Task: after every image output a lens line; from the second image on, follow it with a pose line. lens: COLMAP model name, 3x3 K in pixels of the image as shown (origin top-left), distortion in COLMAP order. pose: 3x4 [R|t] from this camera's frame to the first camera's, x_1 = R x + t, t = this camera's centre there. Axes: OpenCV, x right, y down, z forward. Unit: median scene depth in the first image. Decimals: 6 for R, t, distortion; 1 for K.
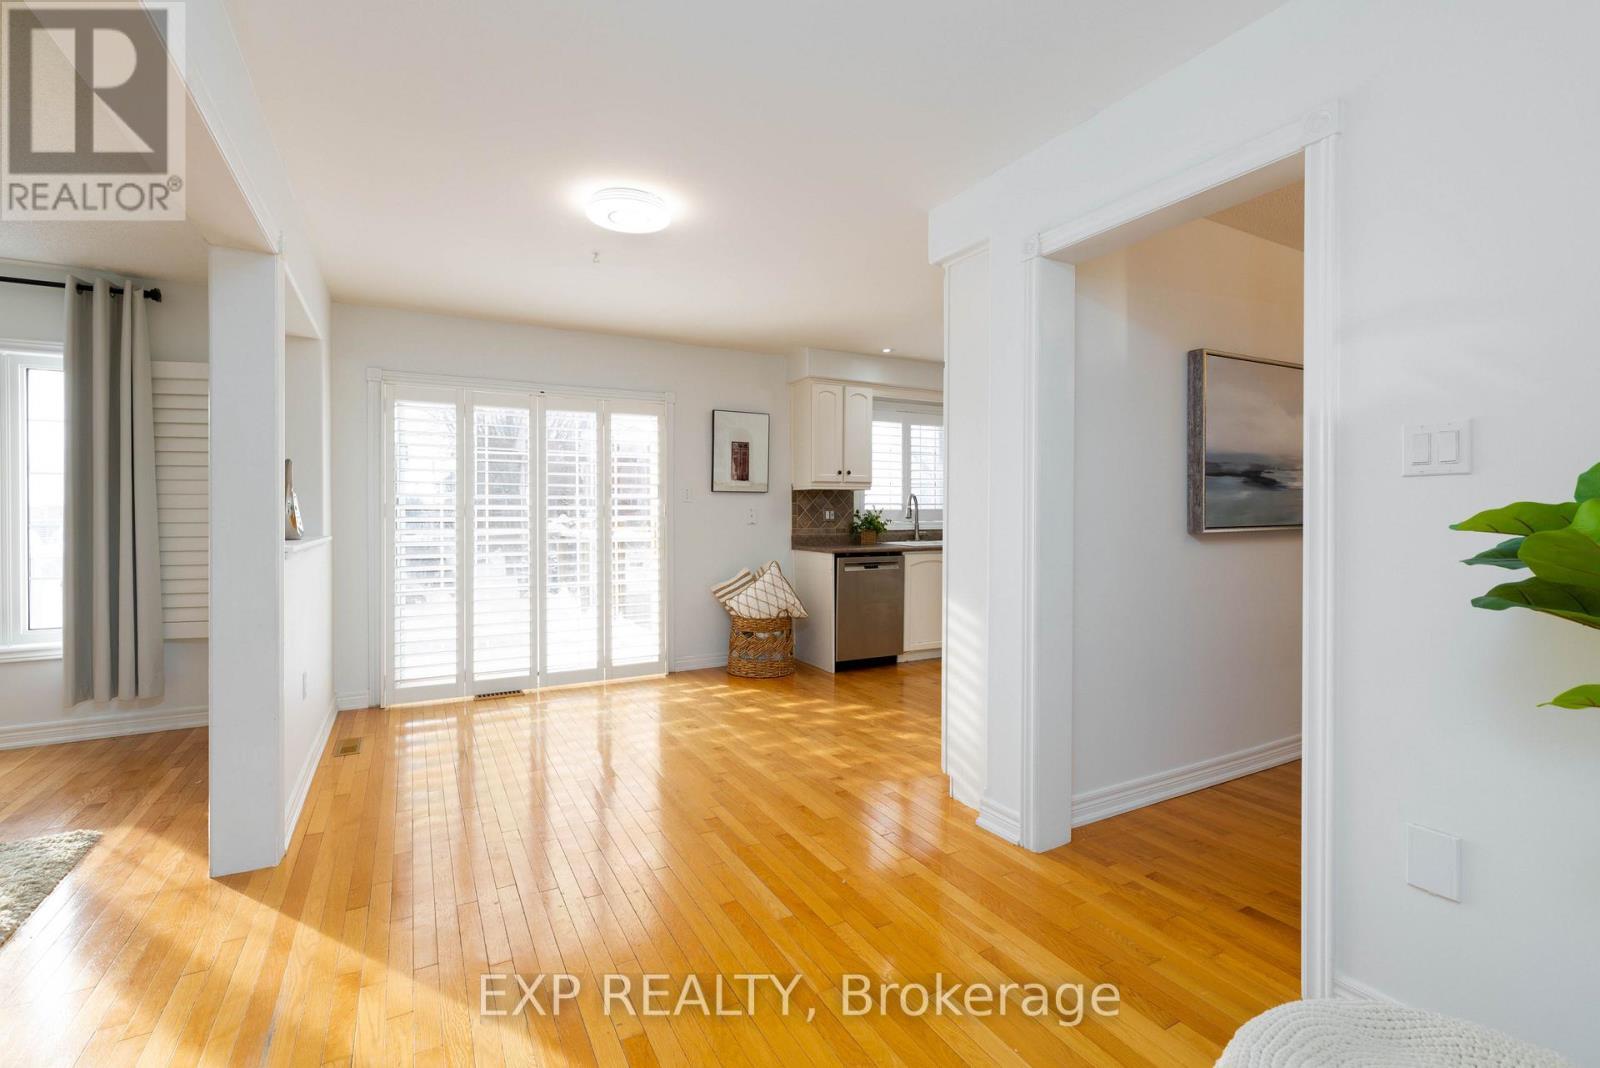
lens RADIAL K [[704.2, 0, 804.8], [0, 704.2, 517.7], [0, 0, 1]] dist [0.000518, 0.000217]
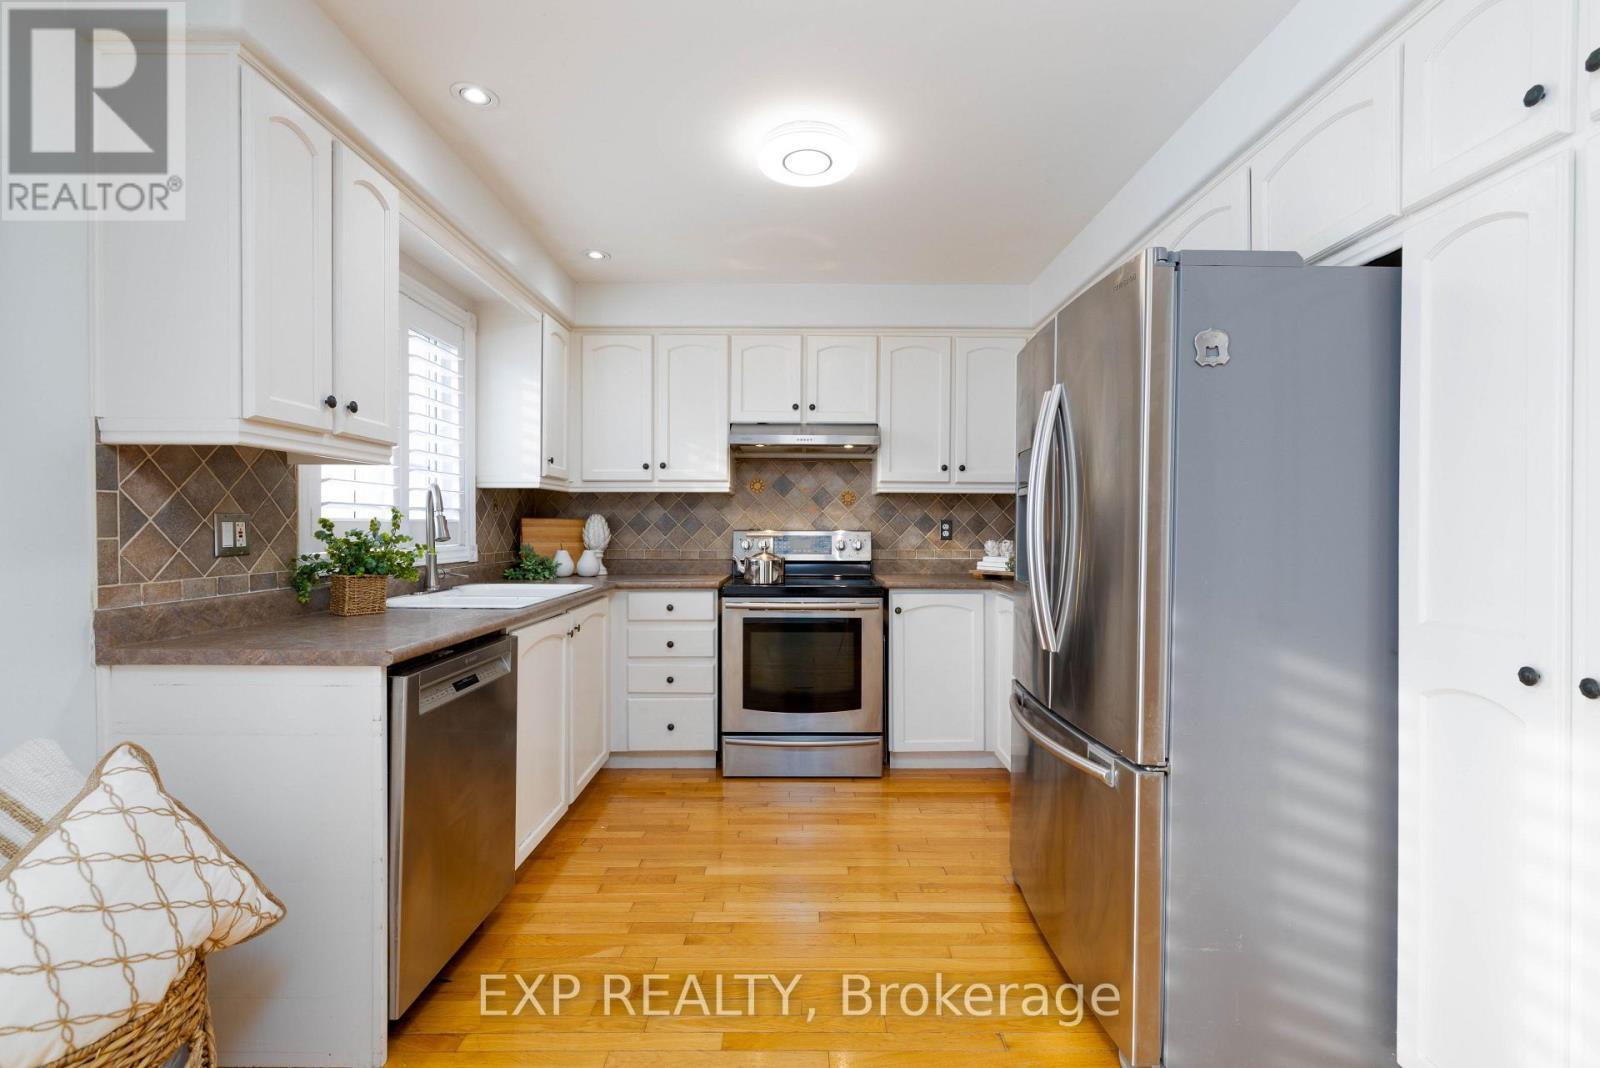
lens RADIAL K [[699.7, 0, 799.4], [0, 699.7, 529.8], [0, 0, 1]] dist [0.002168, 0.001186]
pose [[0.483366, -0.002594, 0.875415, -0.125944], [0.002207, 0.999996, 0.001745, -0.006201], [-0.875416, 0.001088, 0.483370, 0.657900]]
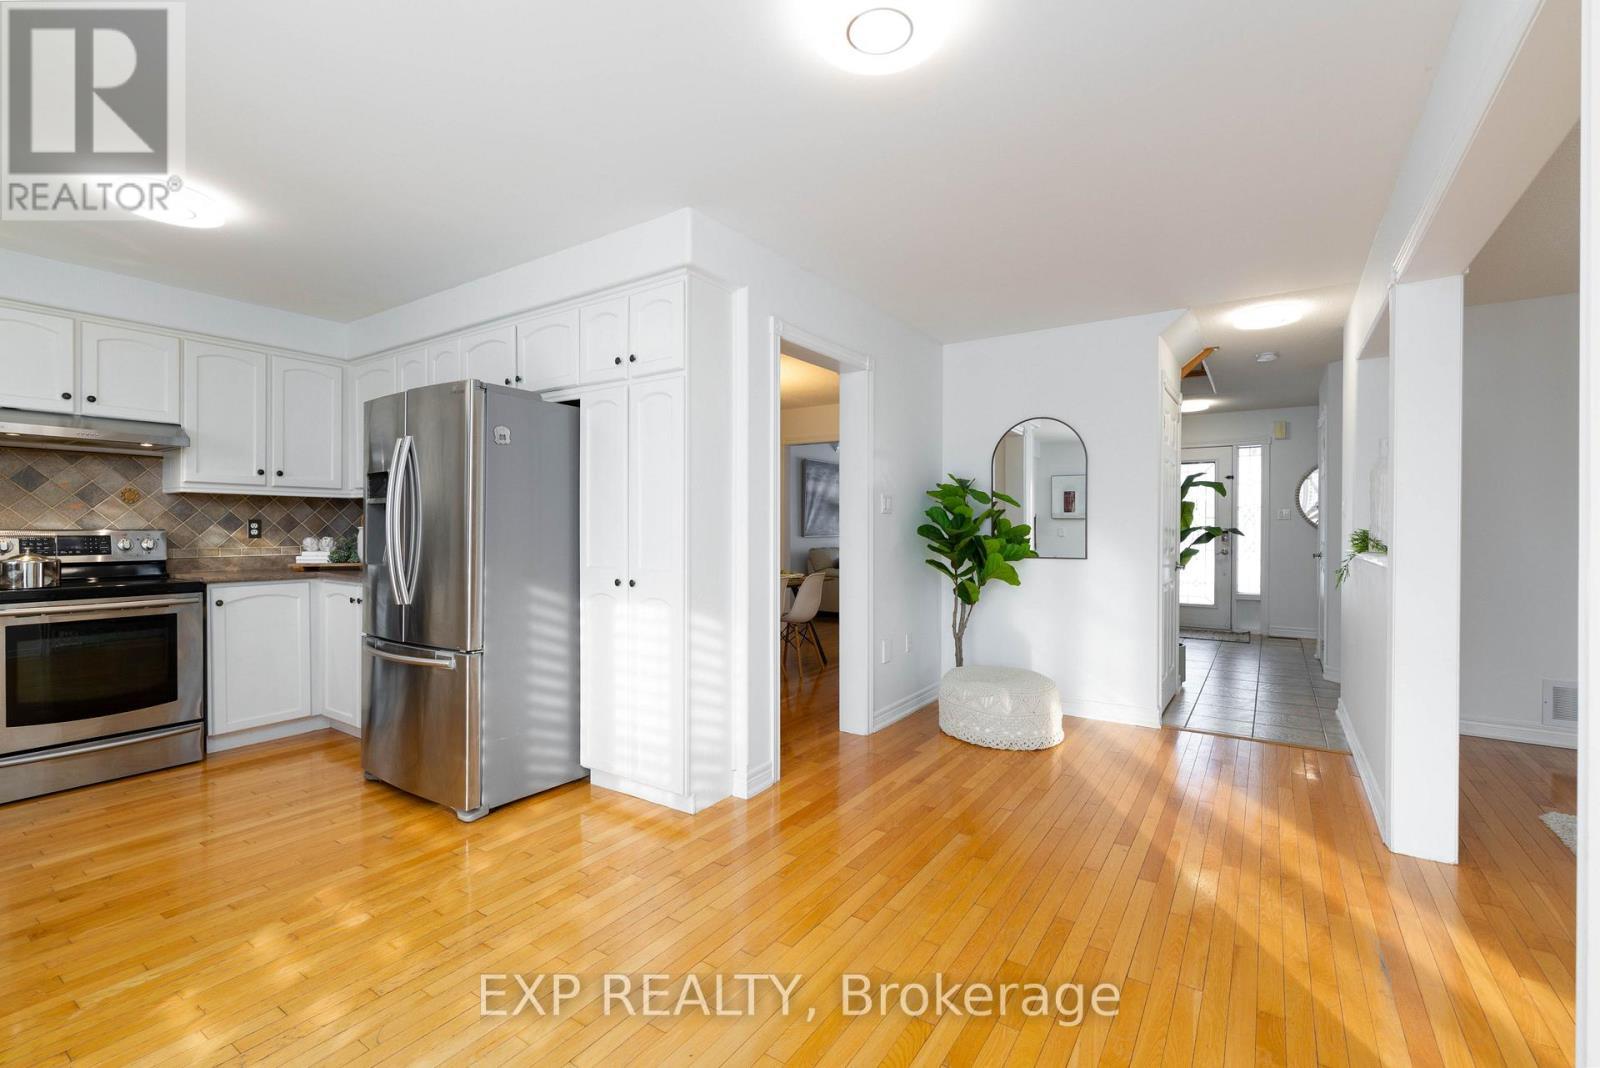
lens RADIAL K [[699.7, 0, 799.4], [0, 699.7, 529.8], [0, 0, 1]] dist [0.002168, 0.001186]
pose [[-0.453658, -0.004459, 0.891165, -0.390295], [0.003152, 0.999973, 0.006608, -0.006446], [-0.891170, 0.005807, -0.453632, 0.689697]]
